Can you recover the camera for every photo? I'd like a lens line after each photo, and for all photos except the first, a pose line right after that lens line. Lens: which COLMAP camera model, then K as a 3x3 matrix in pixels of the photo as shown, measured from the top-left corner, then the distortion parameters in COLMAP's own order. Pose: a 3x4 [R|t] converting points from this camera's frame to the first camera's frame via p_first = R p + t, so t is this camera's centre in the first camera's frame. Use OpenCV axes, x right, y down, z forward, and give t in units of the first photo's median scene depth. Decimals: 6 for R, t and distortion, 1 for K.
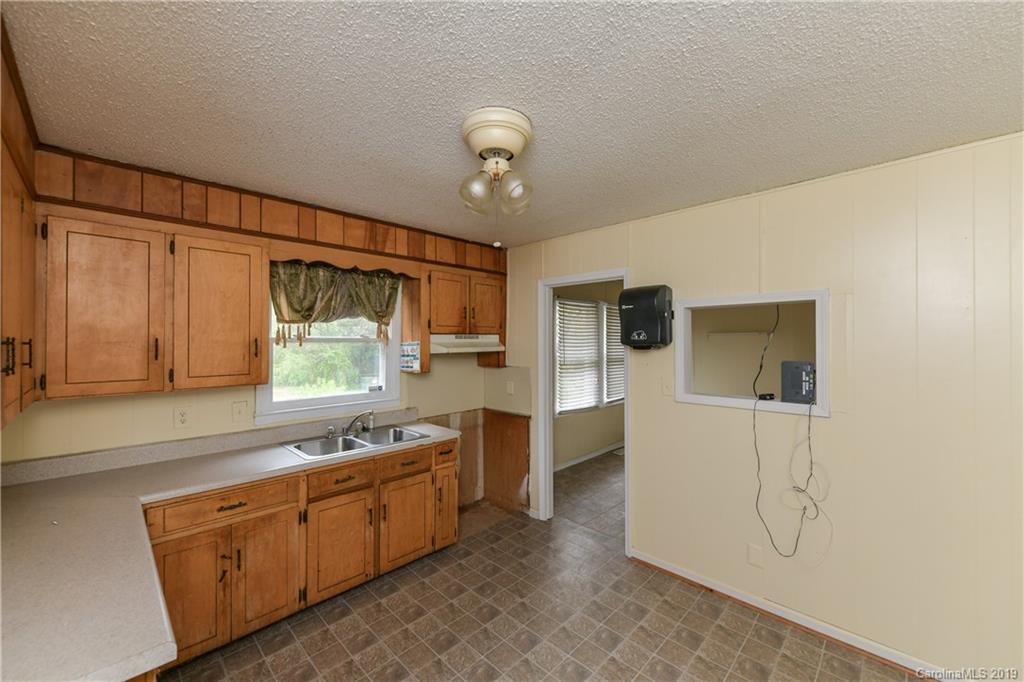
lens RADIAL K [[419.5, 0, 527.0], [0, 419.5, 342.6], [0, 0, 1]] dist [0.008840, -0.003186]
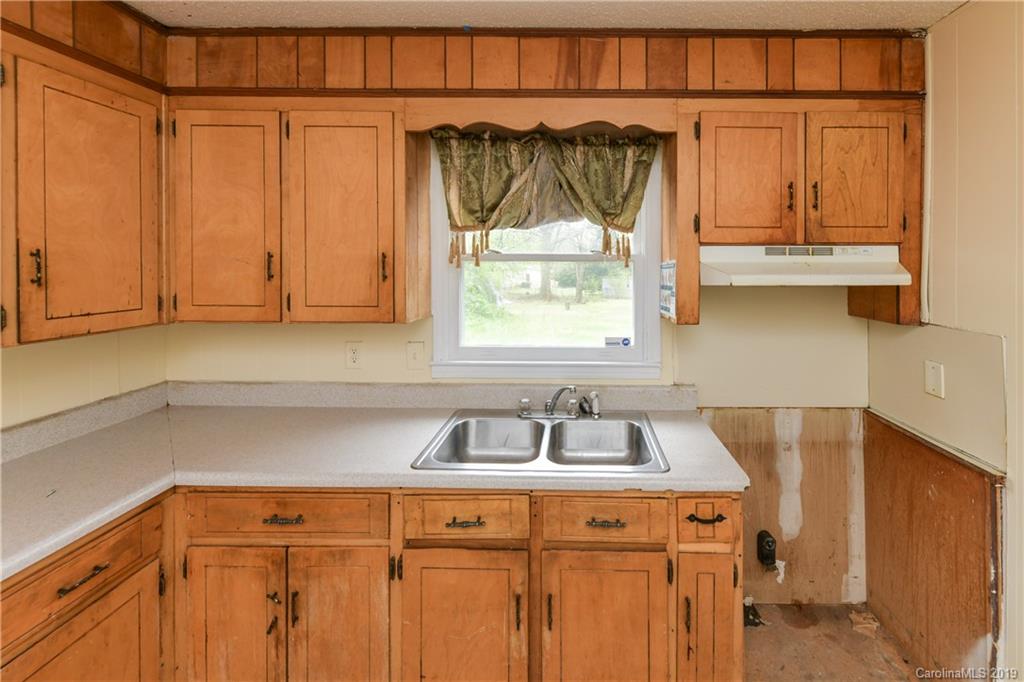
lens RADIAL K [[419.5, 0, 572.9], [0, 419.5, 269.4], [0, 0, 1]] dist [0.008840, -0.003186]
pose [[0.673770, 0.006305, -0.738915, 0.029979], [-0.010579, 0.999943, -0.001114, 0.010661], [0.738866, 0.008568, 0.673798, 0.607931]]
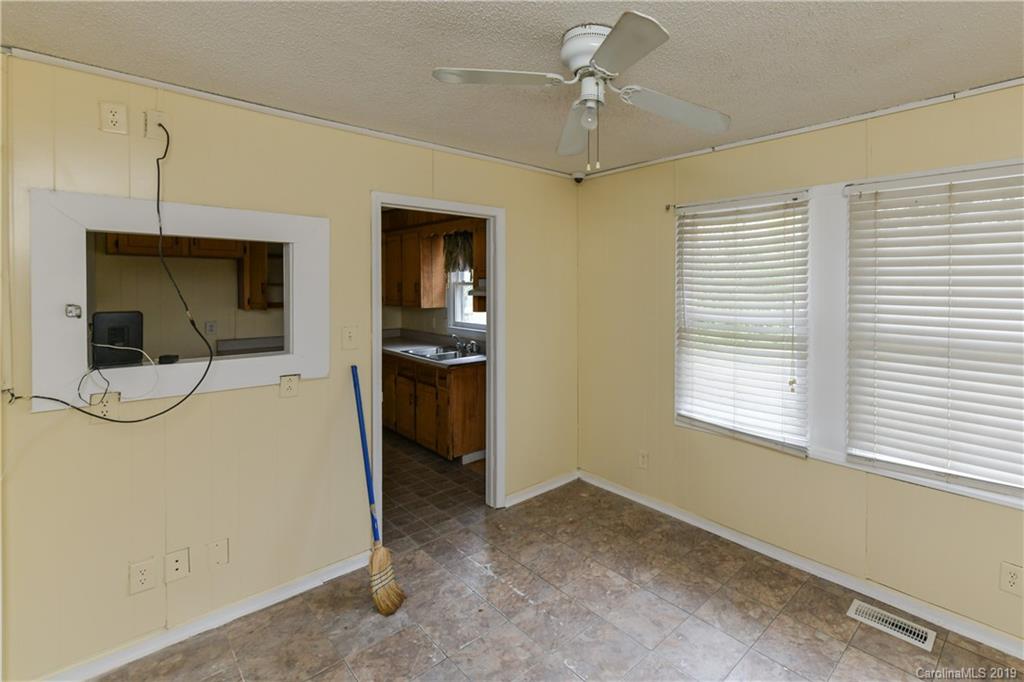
lens RADIAL K [[463.6, 0, 599.3], [0, 463.6, 294.6], [0, 0, 1]] dist [0.001216, -0.000511]
pose [[-0.014286, 0.012143, -0.999824, 1.109785], [-0.019066, 0.999741, 0.012414, 0.001462], [0.999716, 0.019240, -0.014051, 1.450327]]
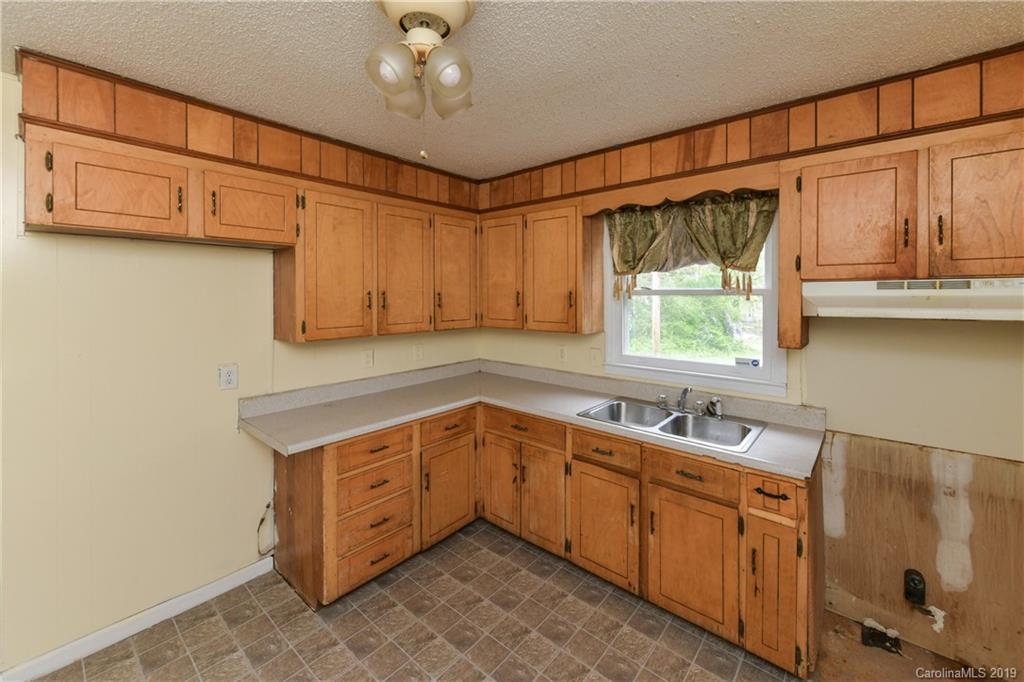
lens RADIAL K [[419.5, 0, 506.3], [0, 419.5, 303.9], [0, 0, 1]] dist [0.008840, -0.003186]
pose [[0.024875, 0.016658, -0.999552, 0.349603], [-0.012567, 0.999787, 0.016349, 0.005998], [0.999612, 0.012154, 0.025079, 0.630825]]
